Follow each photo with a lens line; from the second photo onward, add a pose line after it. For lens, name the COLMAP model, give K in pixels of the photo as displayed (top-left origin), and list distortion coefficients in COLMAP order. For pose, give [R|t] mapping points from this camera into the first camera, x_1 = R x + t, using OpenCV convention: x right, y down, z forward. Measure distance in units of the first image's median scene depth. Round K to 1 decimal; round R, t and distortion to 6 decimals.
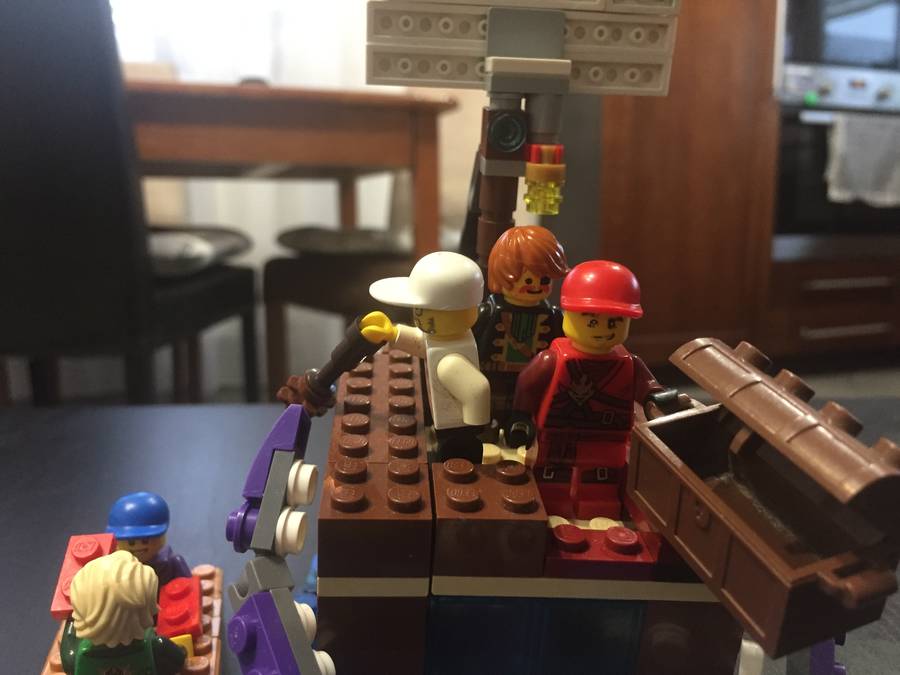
lens RADIAL K [[774.1, 0, 450.6], [0, 774.1, 370.5], [0, 0, 1]] dist [-0.001278, 0.000398]
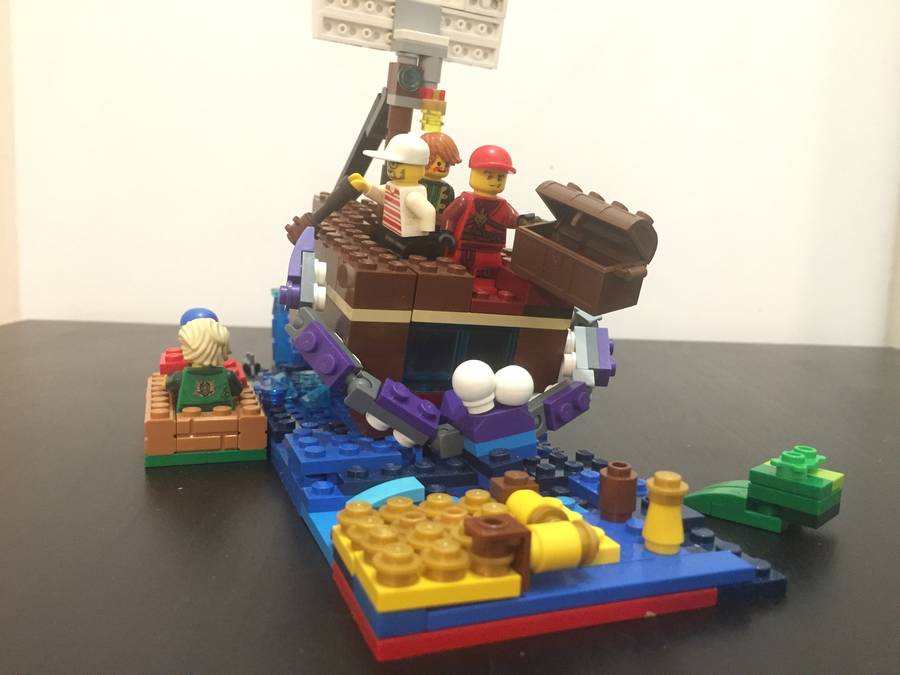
lens RADIAL K [[762.7, 0, 450.0], [0, 762.7, 337.5], [0, 0, 1]] dist [0.044818, 0.003800]
pose [[0.945018, -0.008771, 0.326901, -0.467724], [0.021850, 0.999100, -0.036357, 0.356396], [-0.326288, 0.041501, 0.944359, -0.616721]]
